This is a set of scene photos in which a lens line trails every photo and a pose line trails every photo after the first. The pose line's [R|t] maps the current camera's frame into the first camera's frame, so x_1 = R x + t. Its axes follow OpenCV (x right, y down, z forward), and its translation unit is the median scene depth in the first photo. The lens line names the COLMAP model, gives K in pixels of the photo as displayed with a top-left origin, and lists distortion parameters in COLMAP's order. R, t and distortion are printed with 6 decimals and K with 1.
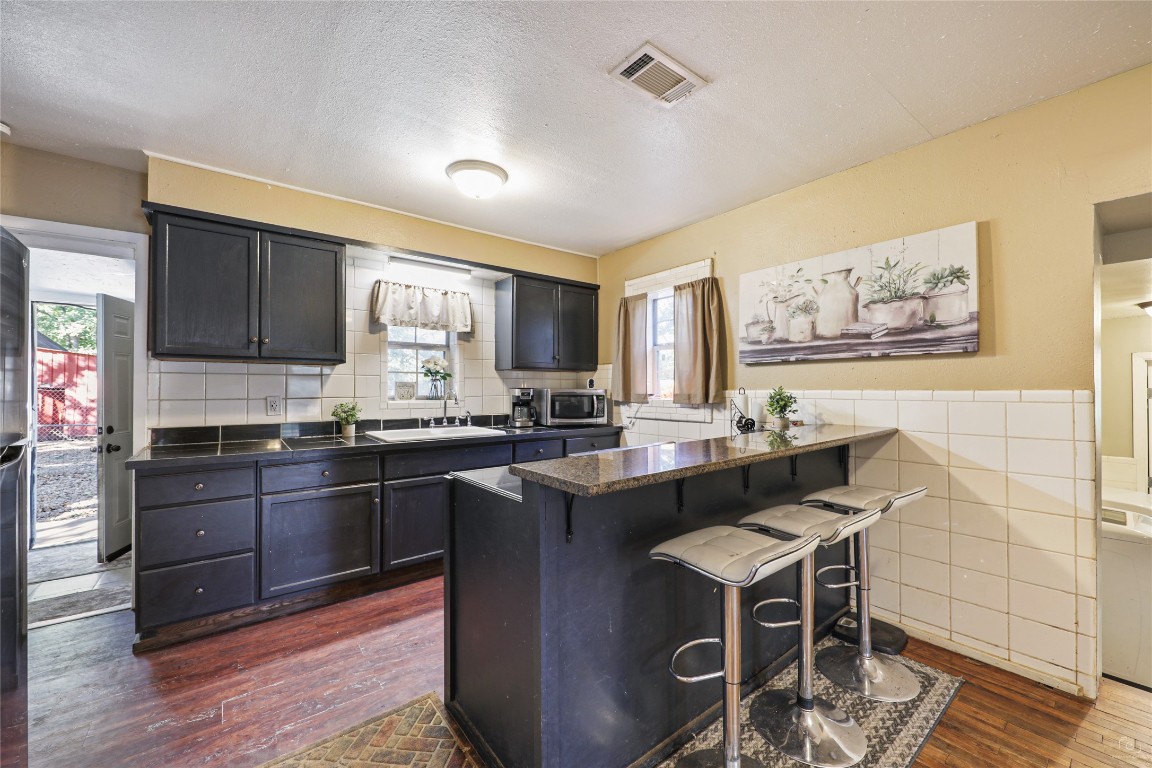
lens RADIAL K [[447.0, 0, 576.0], [0, 447.0, 384.0], [0, 0, 1]] dist [0.002873, -0.000055]
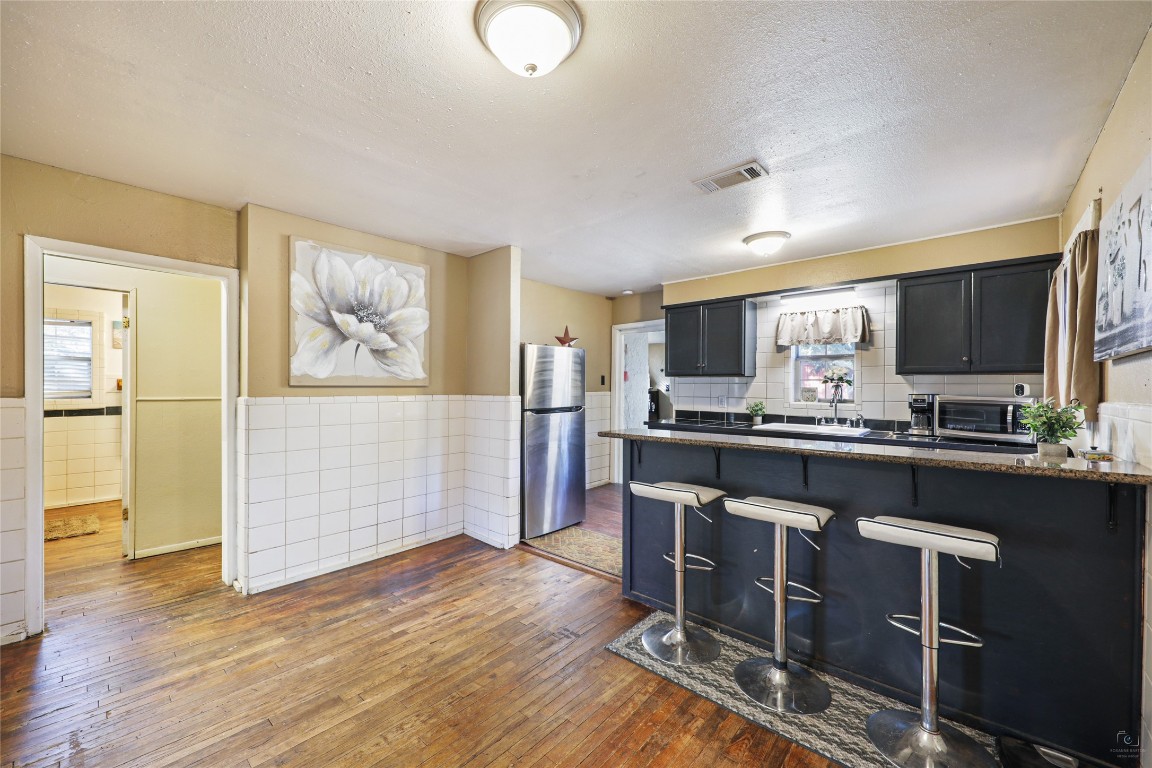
lens RADIAL K [[445.0, 0, 576.0], [0, 445.0, 388.4], [0, 0, 1]] dist [0.001129, -0.000077]
pose [[0.175763, 0.004732, -0.984421, 0.798793], [0.001923, 0.999985, 0.005150, -0.010674], [0.984431, -0.002798, 0.175751, 0.138323]]
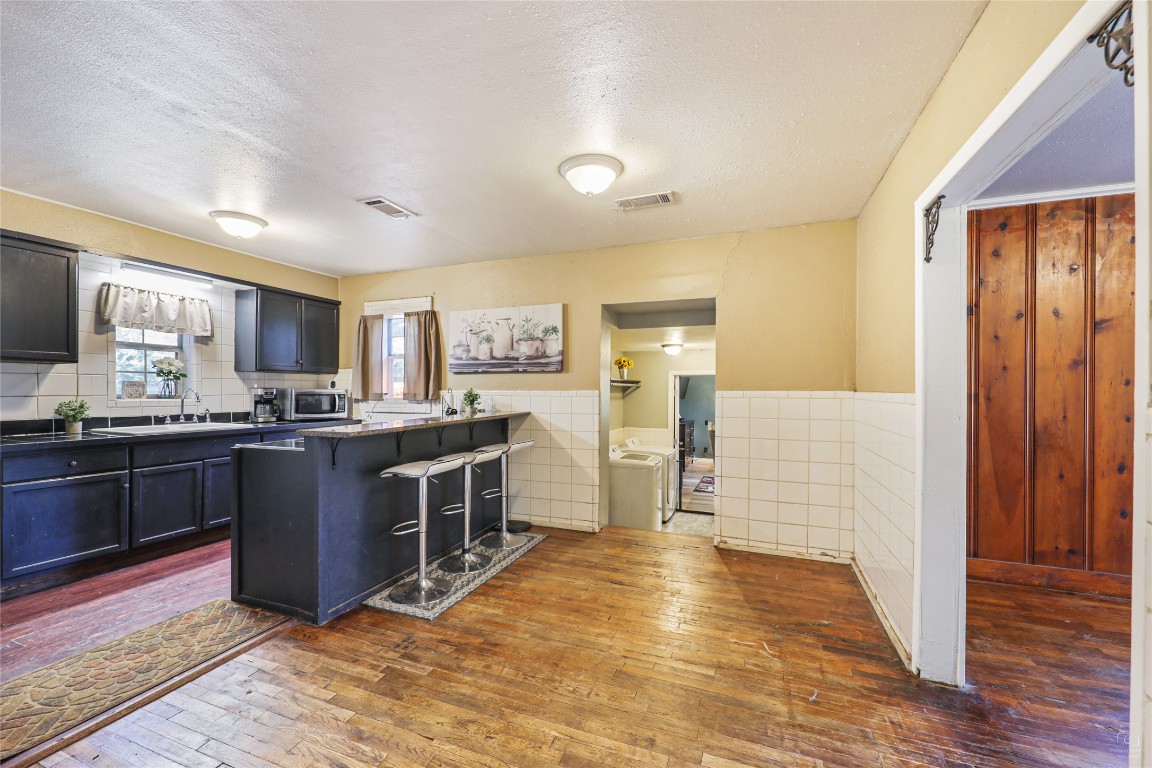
lens RADIAL K [[467.1, 0, 572.2], [0, 467.1, 389.0], [0, 0, 1]] dist [0.001020, -0.000347]
pose [[0.860391, 0.005692, 0.509602, -0.063470], [-0.009676, 0.999940, 0.005167, -0.002008], [-0.509542, -0.009376, 0.860395, -0.488636]]
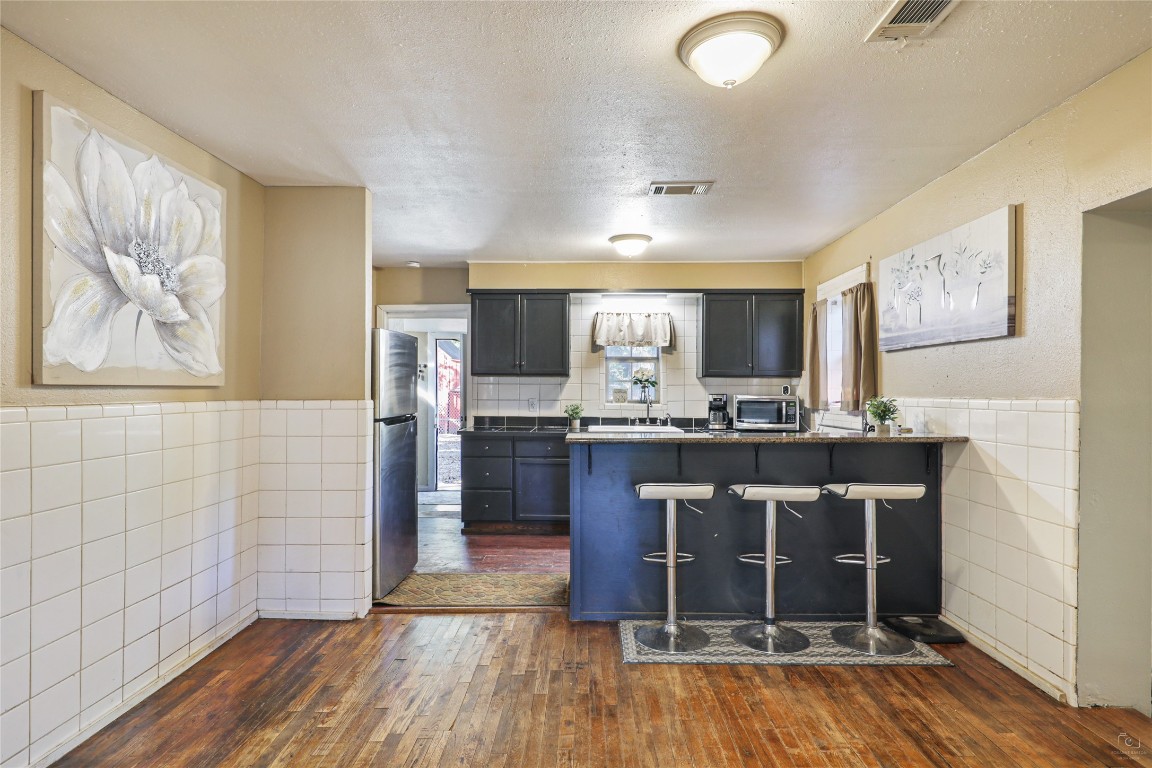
lens RADIAL K [[593.6, 0, 572.9], [0, 593.6, 389.4], [0, 0, 1]] dist [0.008294, -0.000454]
pose [[0.772997, 0.001032, -0.634409, 0.625379], [0.001217, 0.999994, 0.003109, -0.008592], [0.634409, -0.003175, 0.772991, -0.413019]]
